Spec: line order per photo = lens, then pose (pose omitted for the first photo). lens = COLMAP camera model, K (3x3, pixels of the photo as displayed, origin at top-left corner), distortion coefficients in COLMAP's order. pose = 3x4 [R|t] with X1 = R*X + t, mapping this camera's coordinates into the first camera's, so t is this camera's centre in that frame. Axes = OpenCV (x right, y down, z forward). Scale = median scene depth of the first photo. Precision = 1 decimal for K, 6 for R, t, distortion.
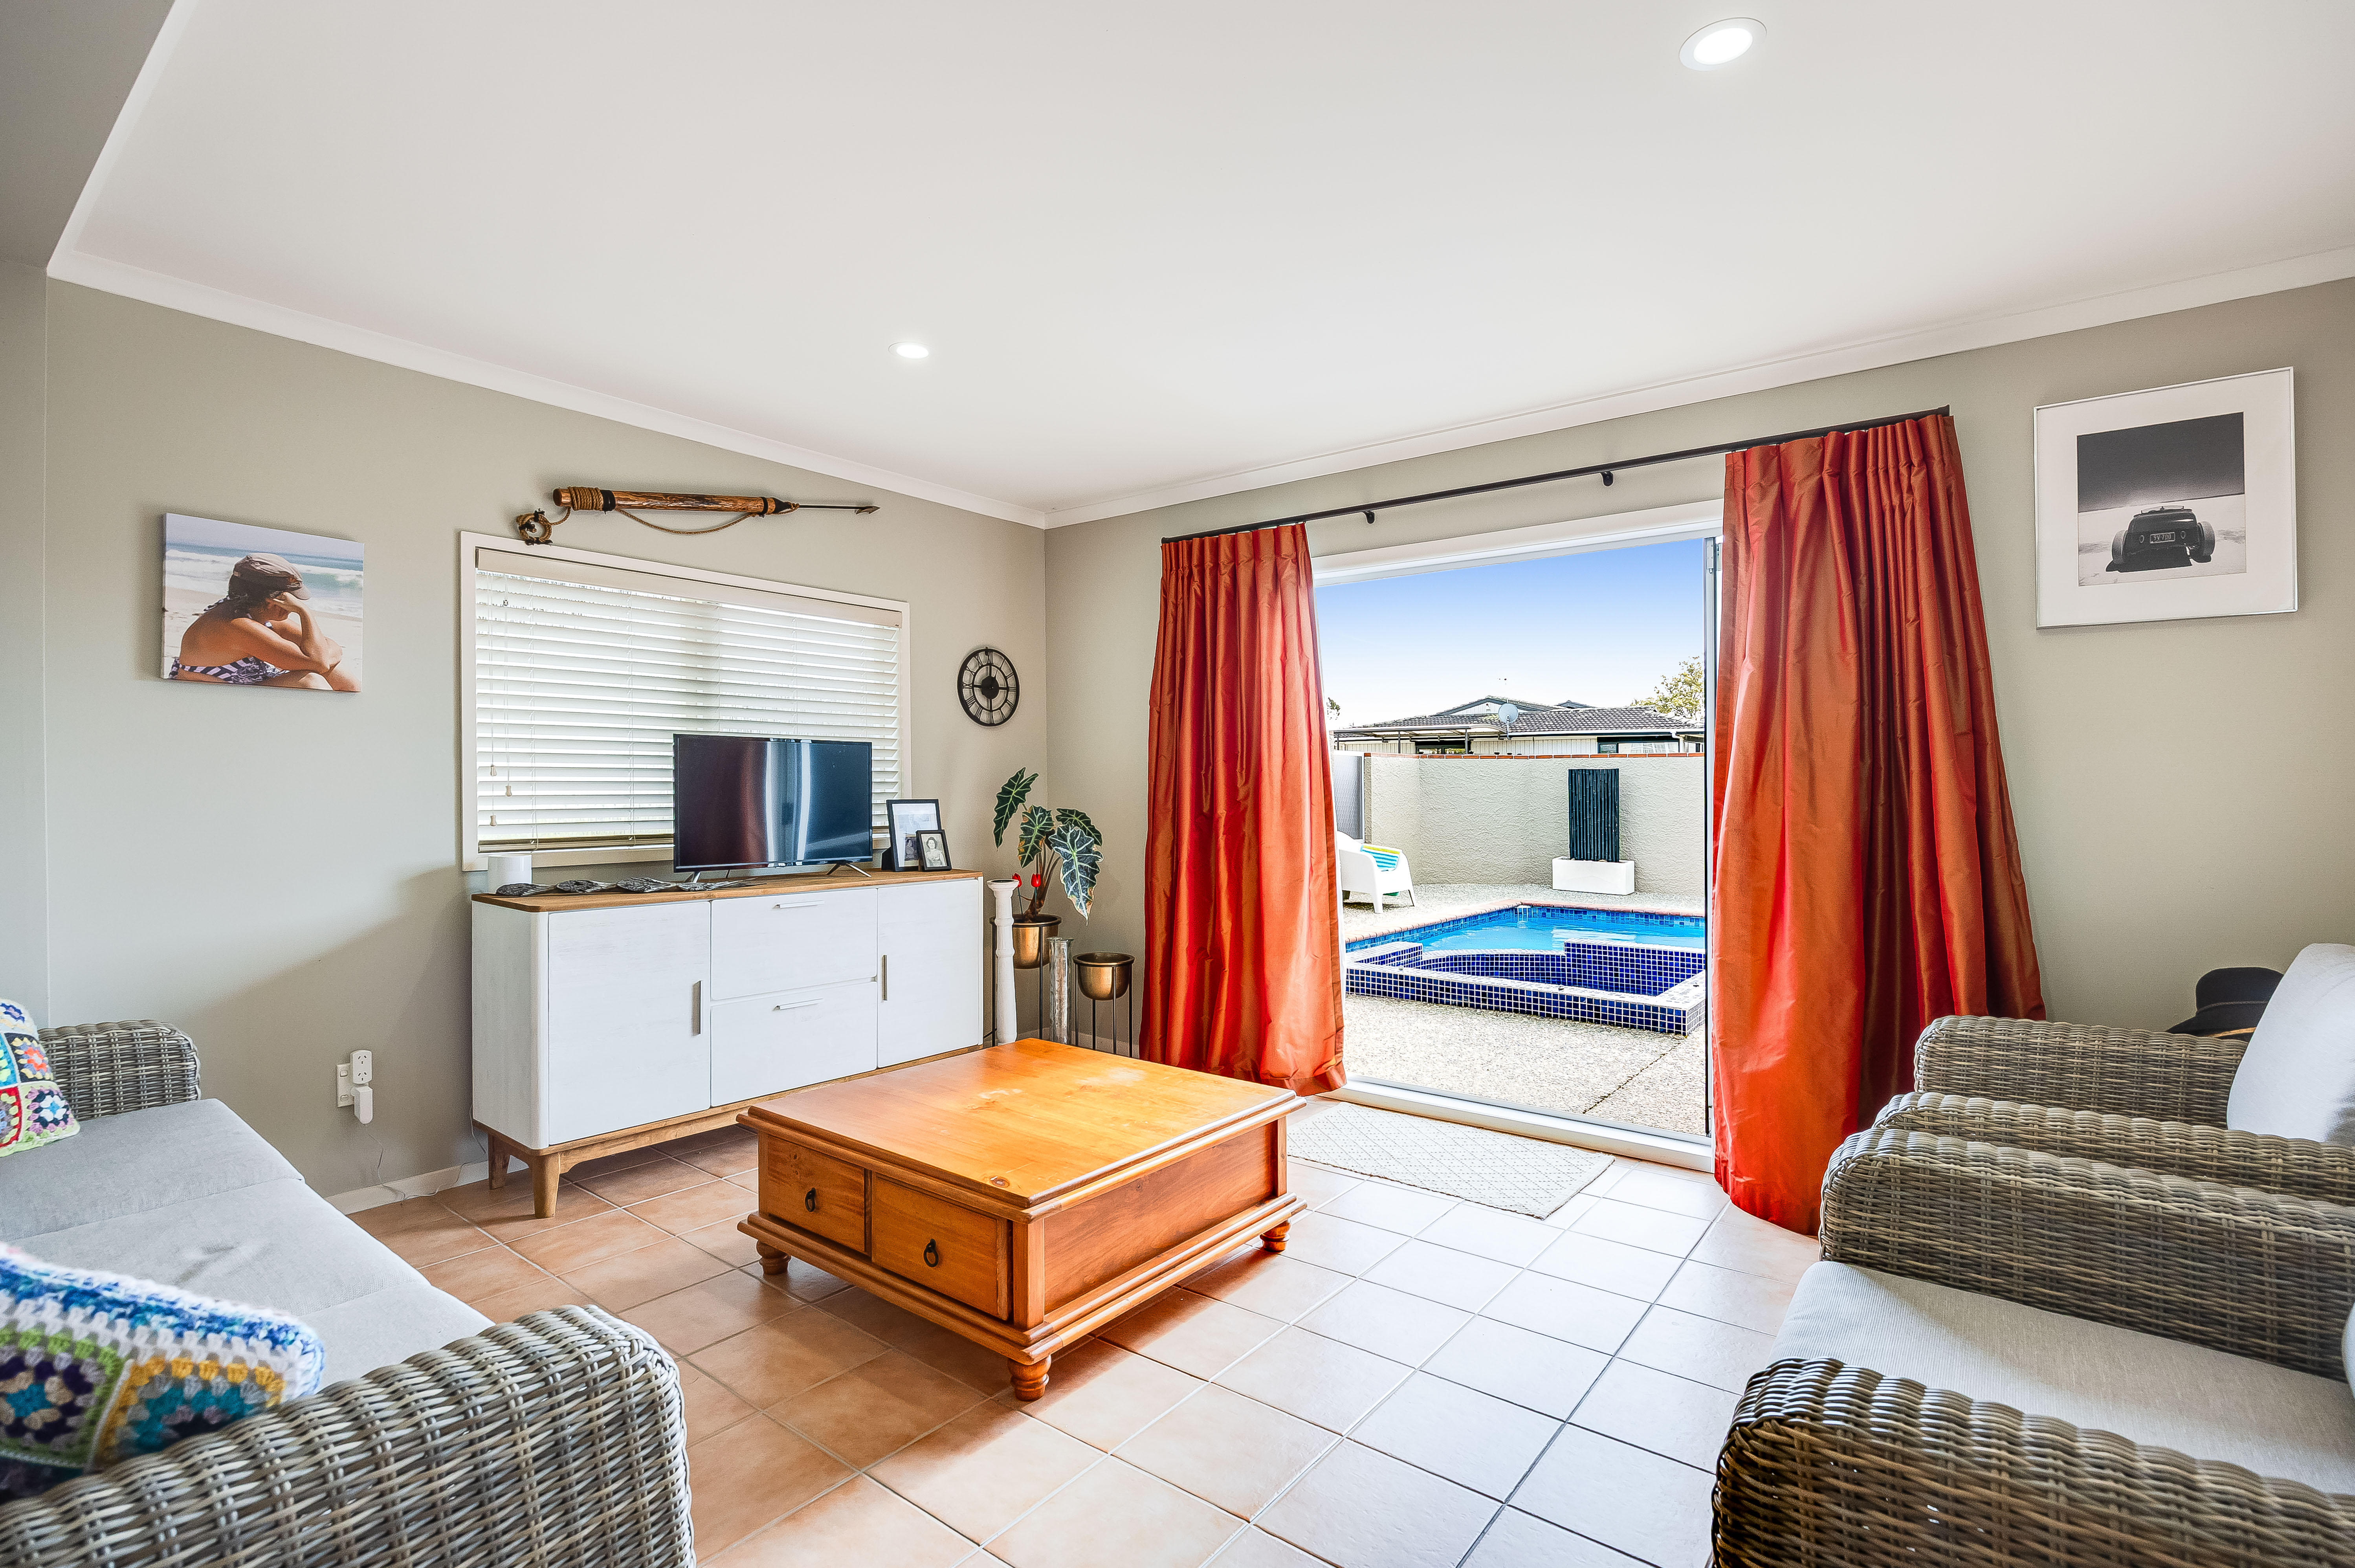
lens RADIAL K [[1107.2, 0, 1169.2], [0, 1107.2, 778.4], [0, 0, 1]] dist [-0.021737, -0.000916]
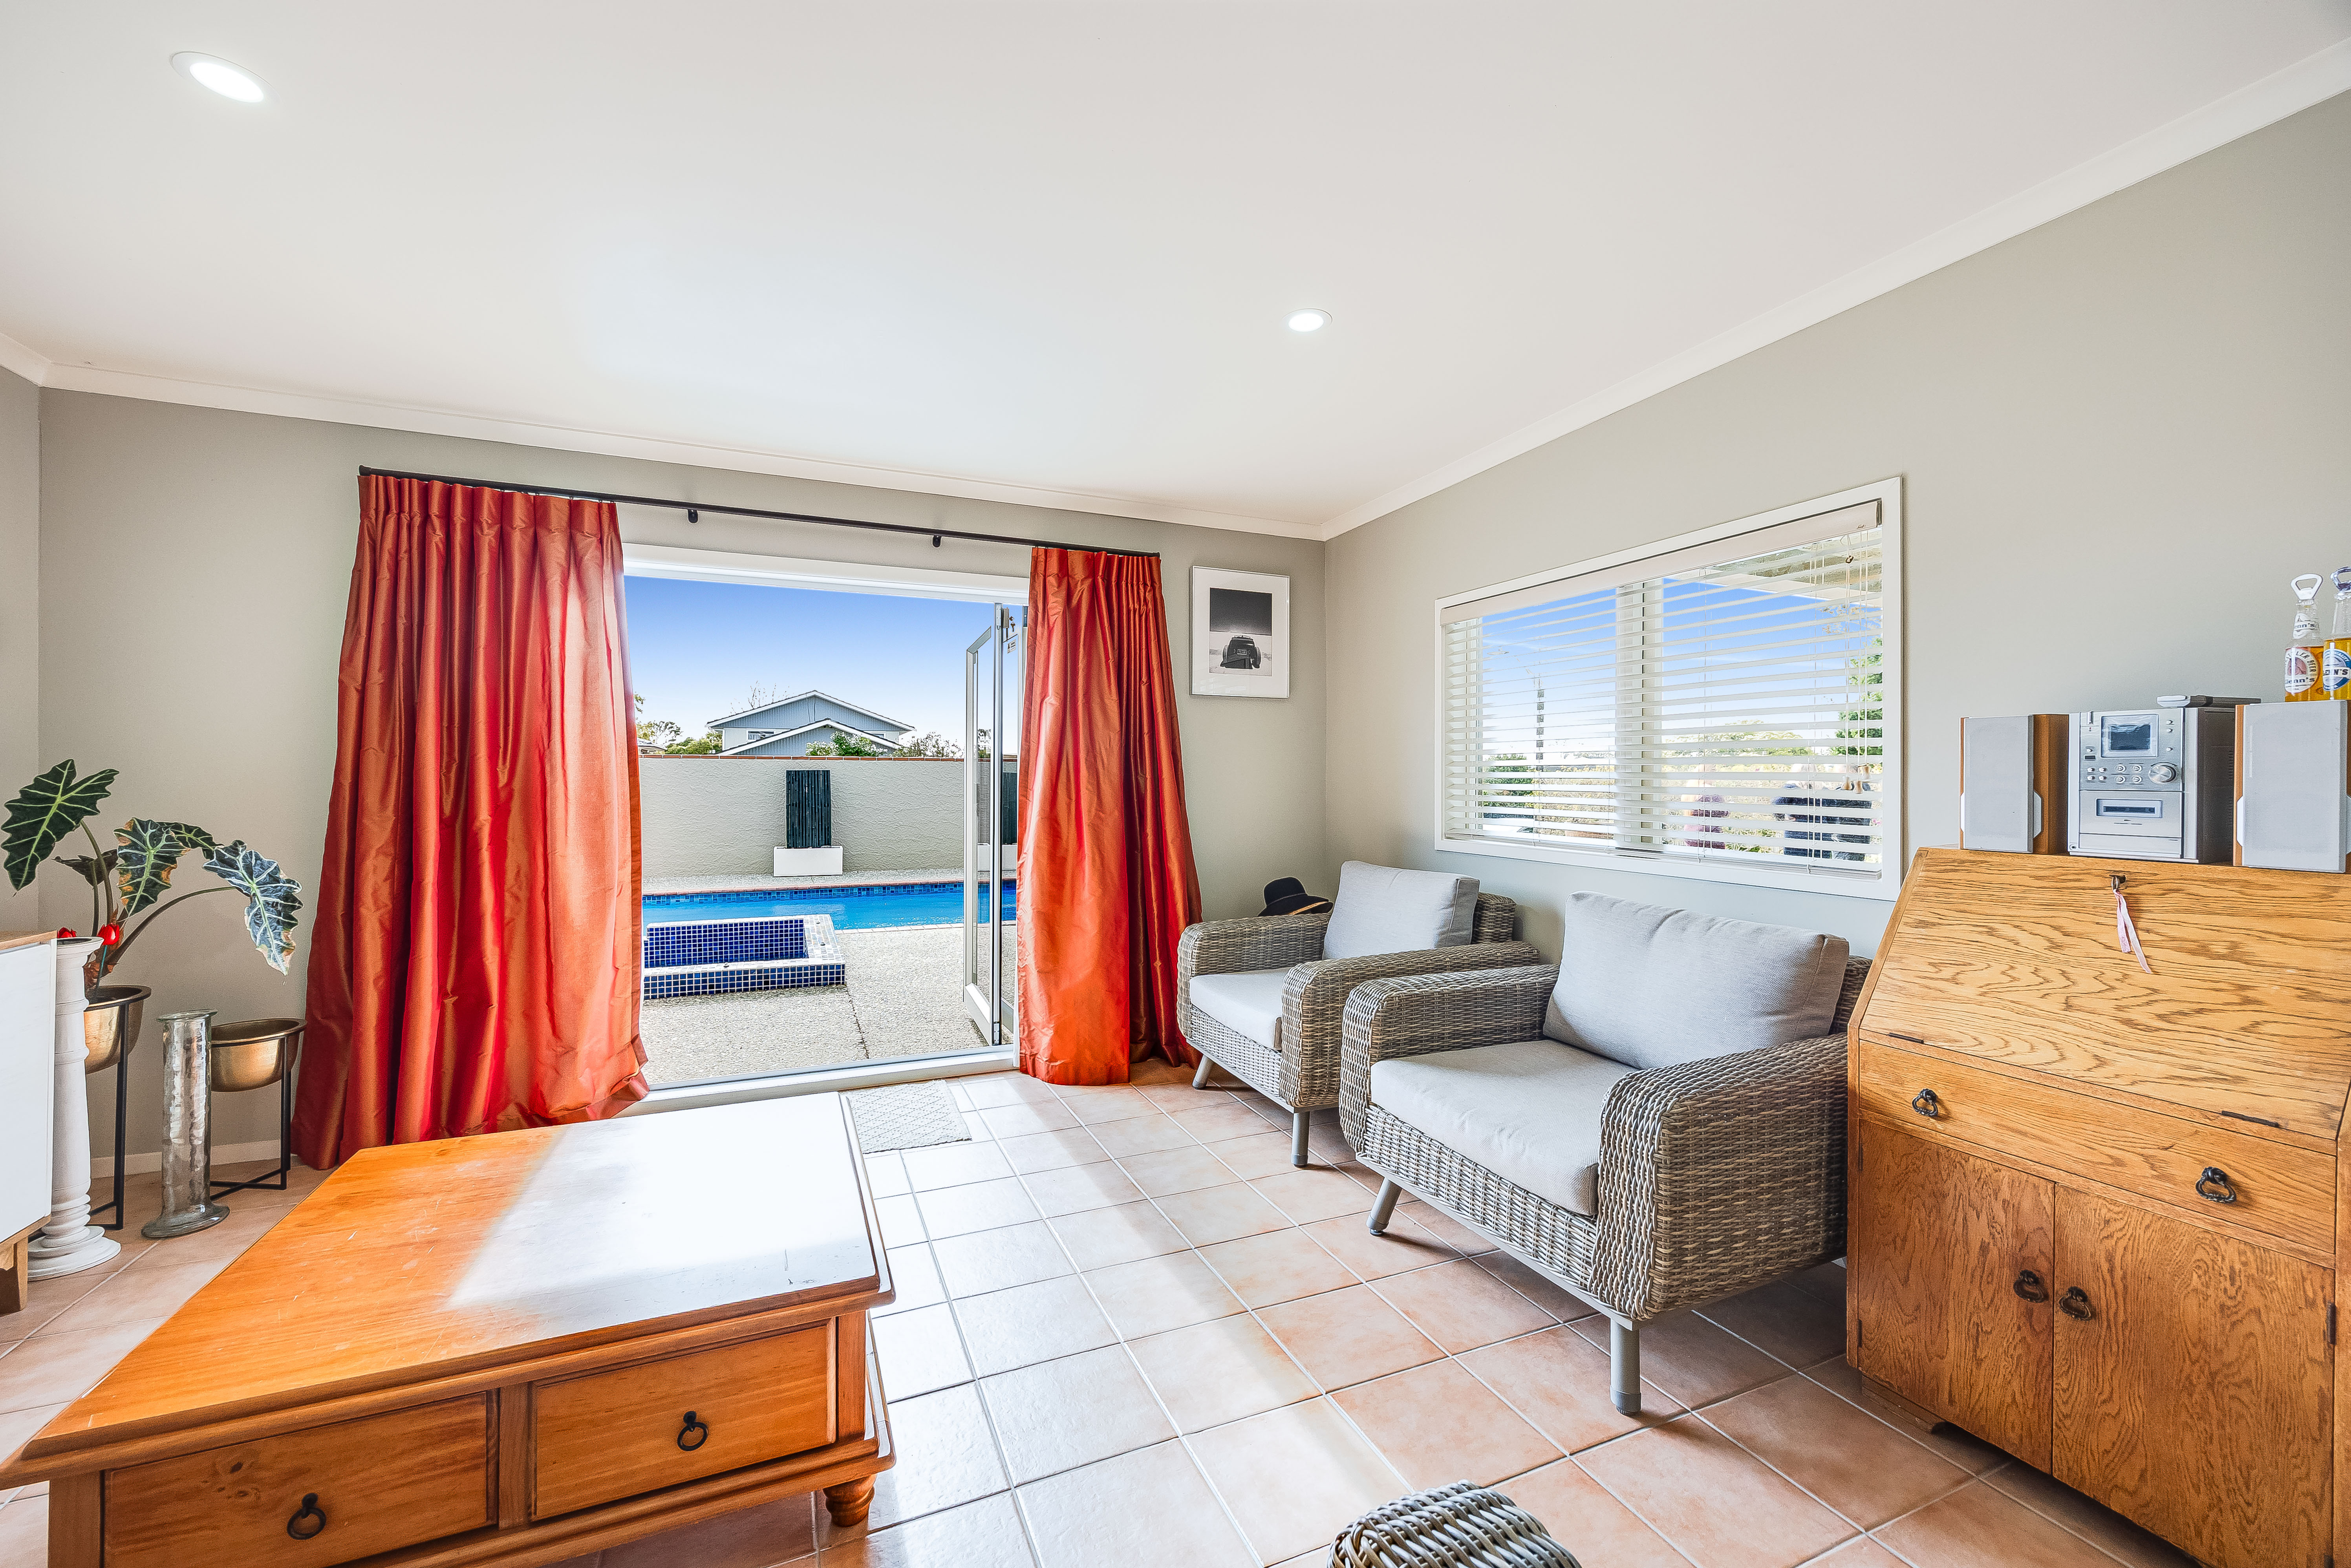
lens RADIAL K [[892.4, 0, 1163.4], [0, 892.4, 783.8], [0, 0, 1]] dist [-0.006150, 0.000800]
pose [[0.488209, -0.000123, 0.872727, -0.394715], [-0.004572, 0.999986, 0.002698, -0.000190], [-0.872715, -0.005307, 0.488201, 0.303772]]
